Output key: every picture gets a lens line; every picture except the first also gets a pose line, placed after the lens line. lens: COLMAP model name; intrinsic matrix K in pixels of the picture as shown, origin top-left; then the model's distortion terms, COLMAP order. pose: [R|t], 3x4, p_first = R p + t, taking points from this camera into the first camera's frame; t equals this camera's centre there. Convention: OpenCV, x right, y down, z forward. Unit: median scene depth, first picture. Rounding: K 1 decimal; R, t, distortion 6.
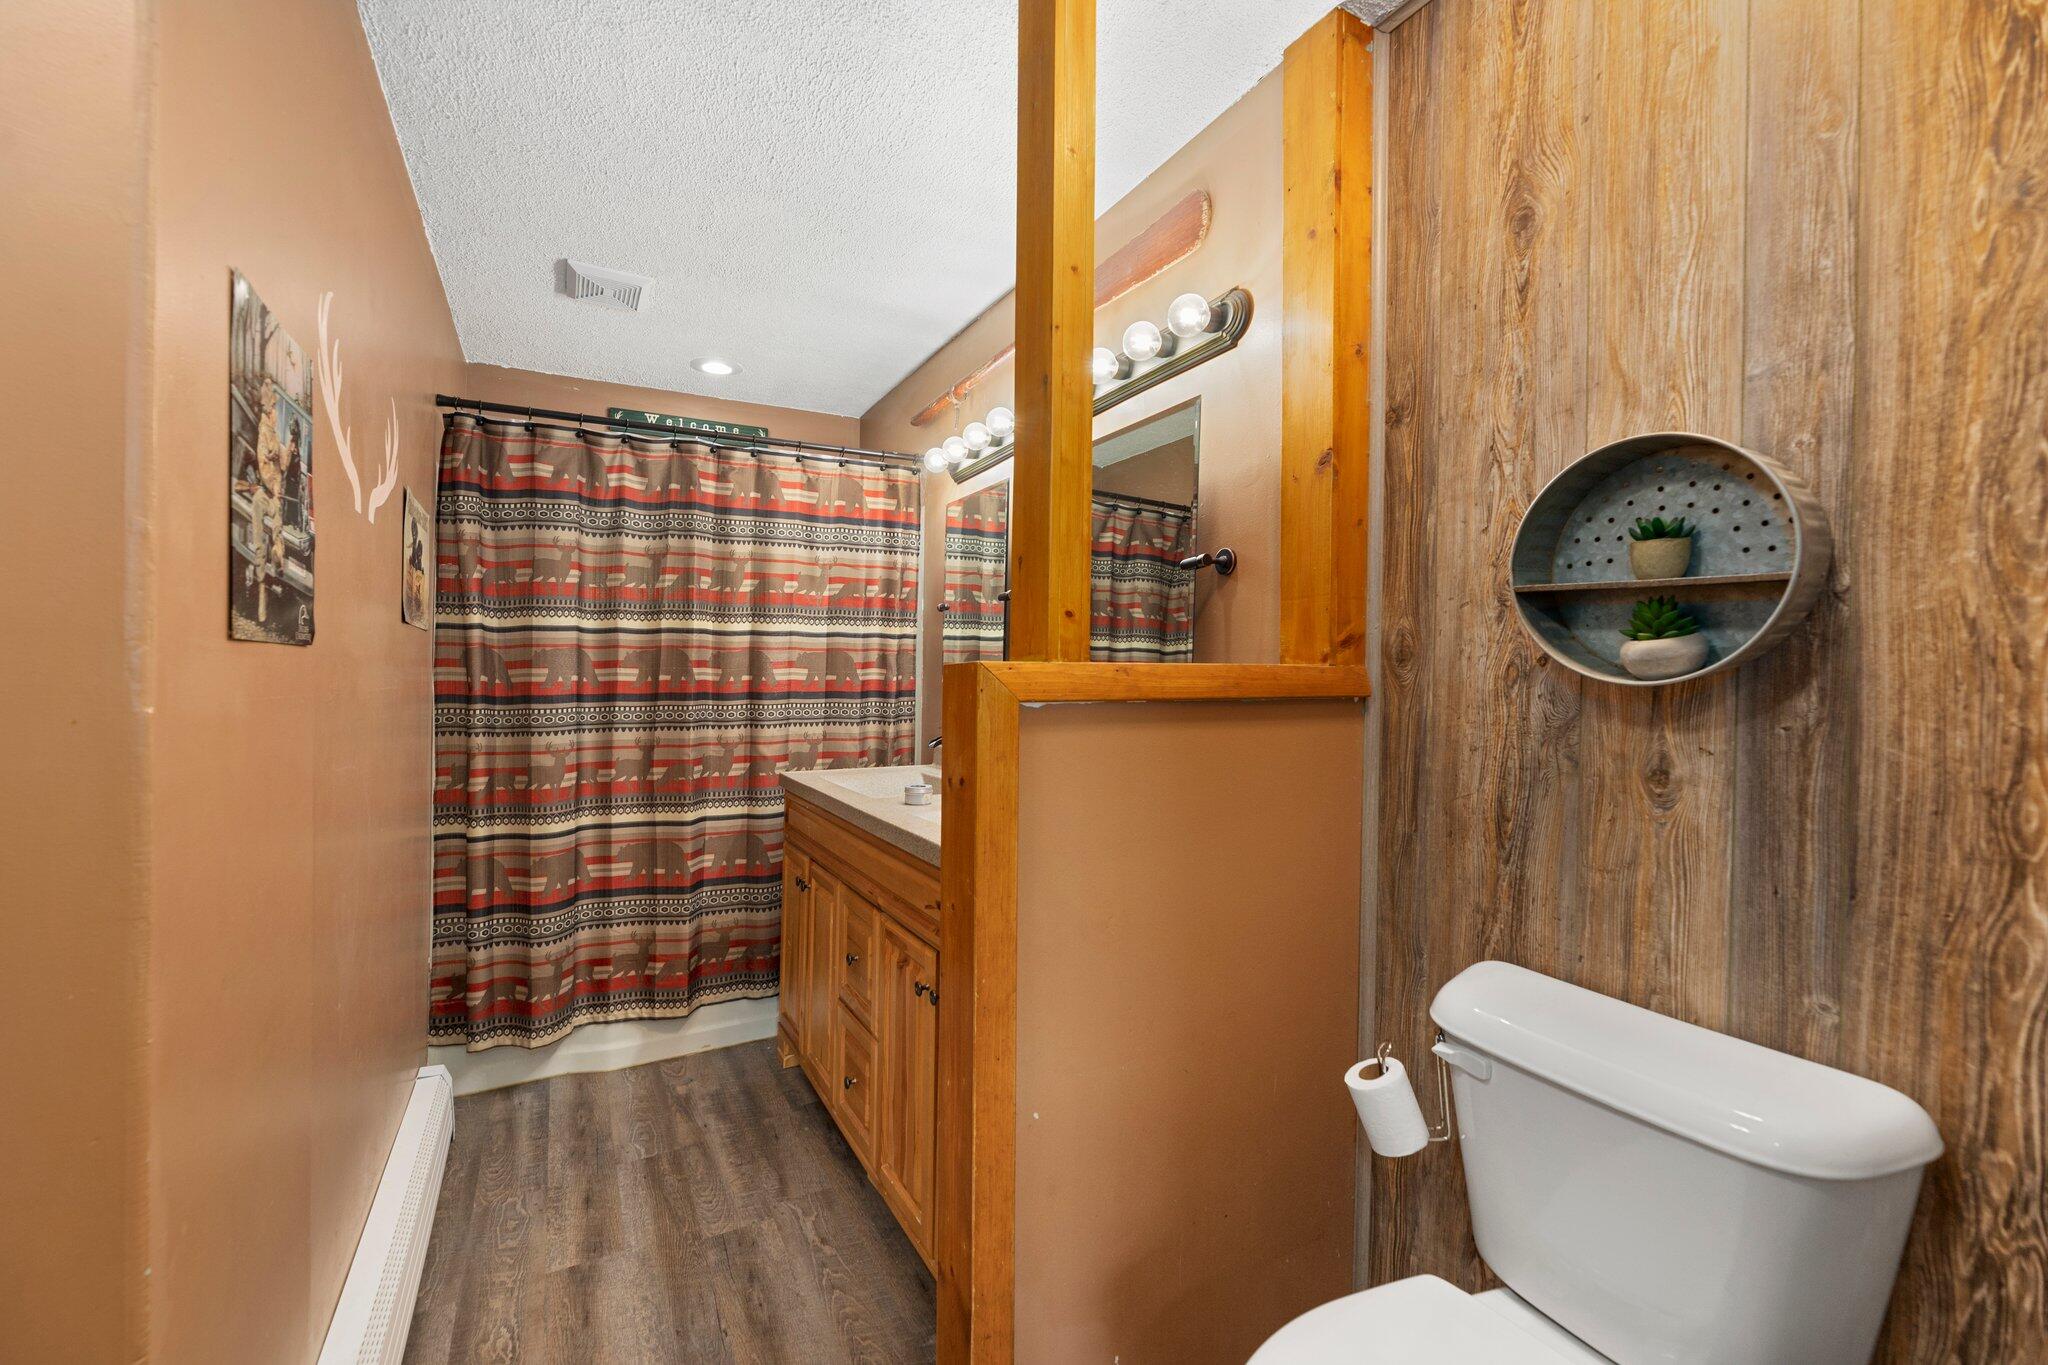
lens RADIAL K [[844.7, 0, 1027.3], [0, 844.7, 656.1], [0, 0, 1]] dist [0.000985, 0.000006]
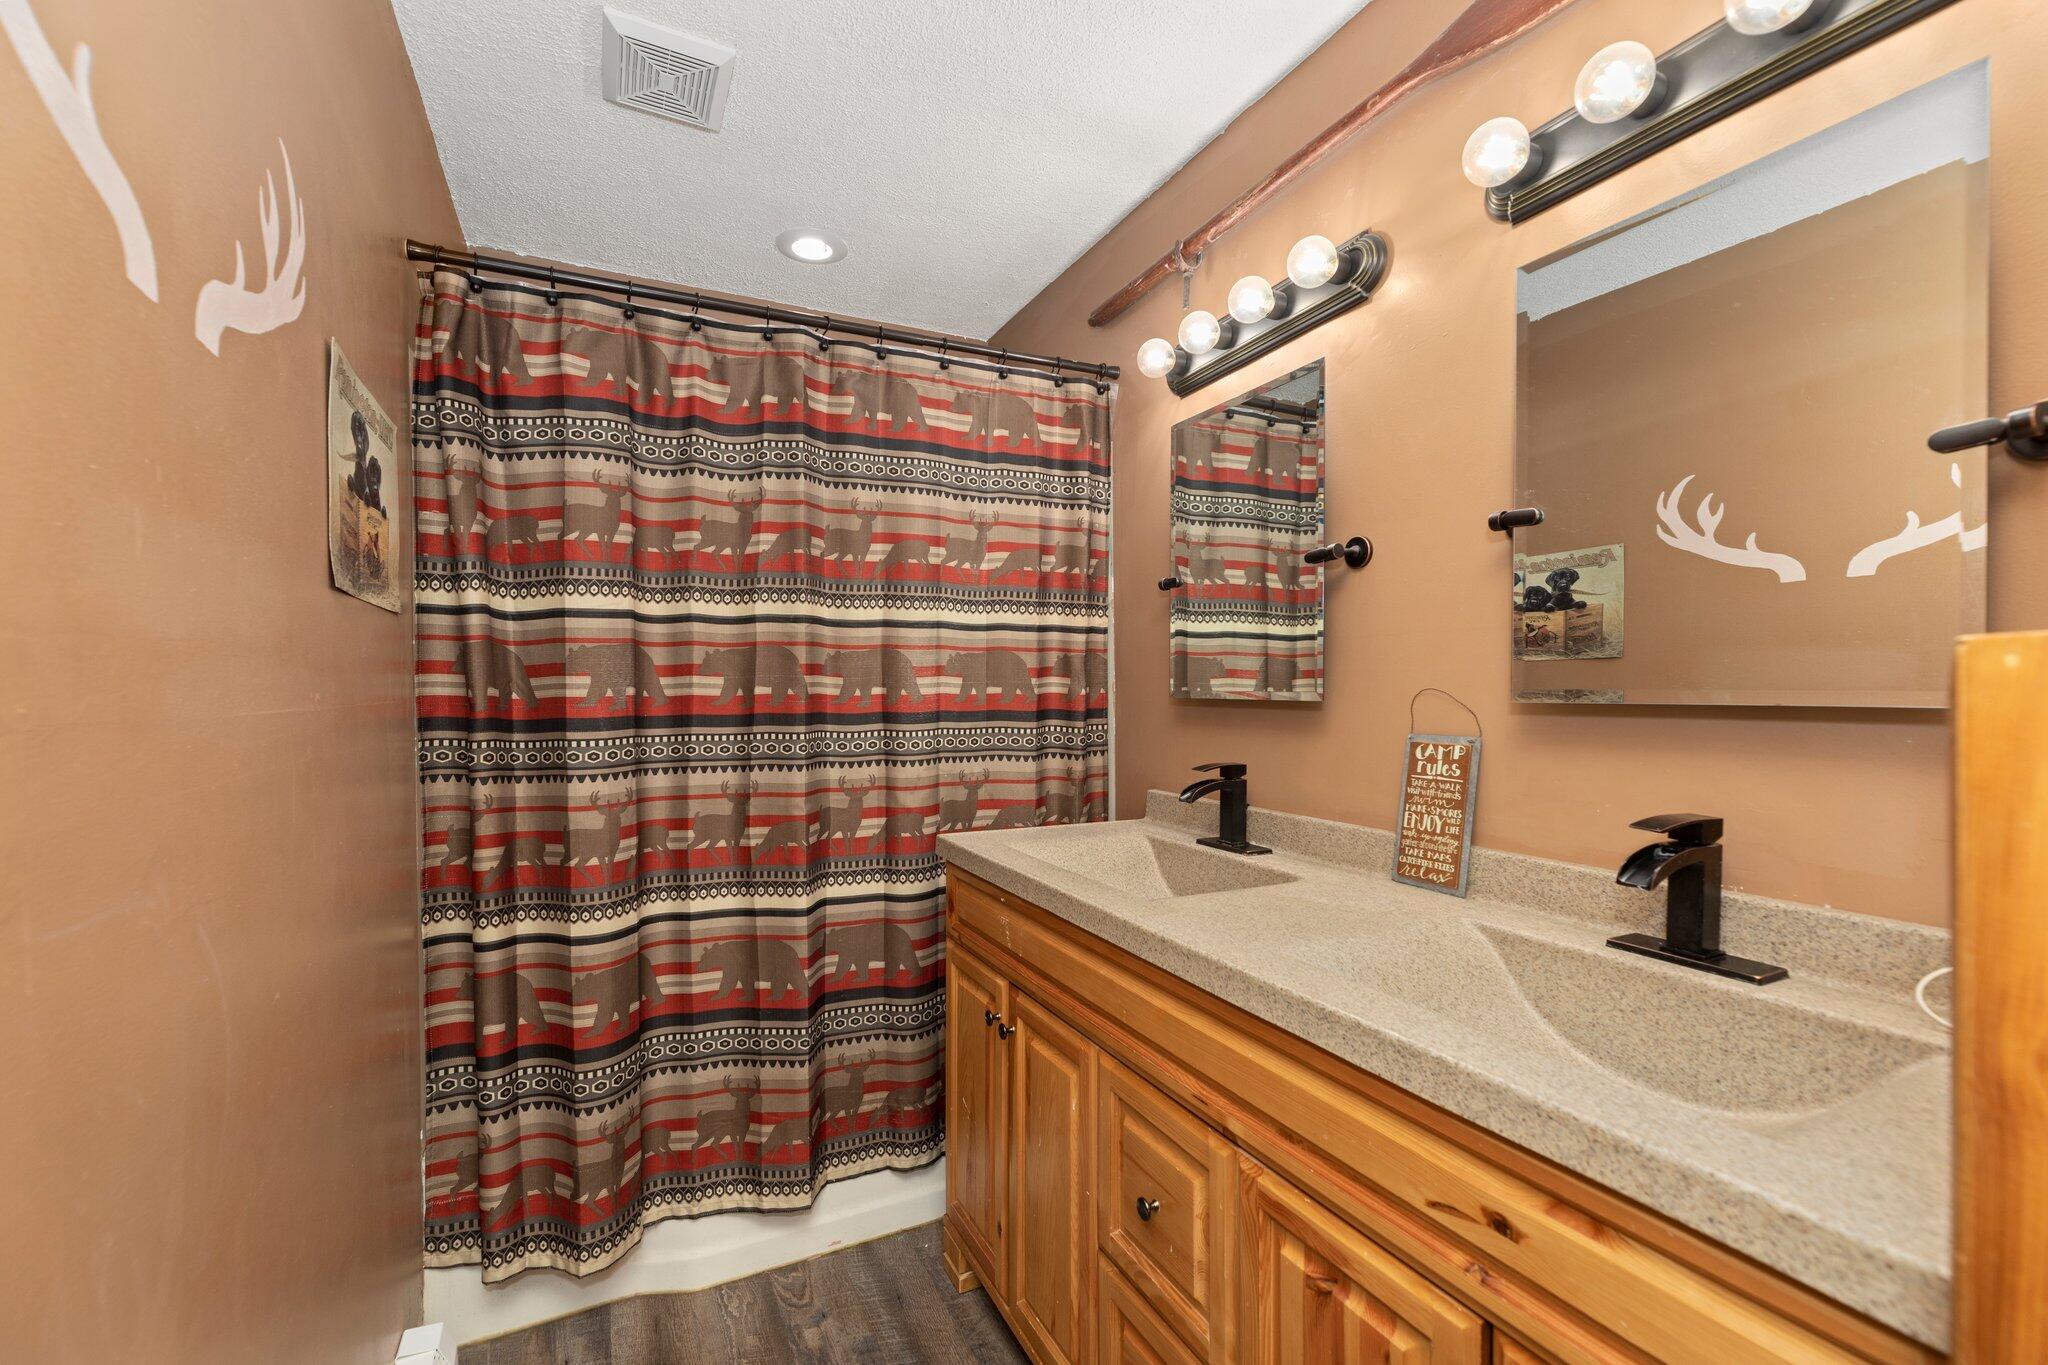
lens RADIAL K [[867.0, 0, 1017.1], [0, 867.0, 711.1], [0, 0, 1]] dist [-0.000507, -0.000037]
pose [[0.998304, -0.001645, -0.058191, -0.193531], [0.004288, 0.998963, 0.045322, 0.011913], [0.058056, -0.045494, 0.997276, 0.340166]]
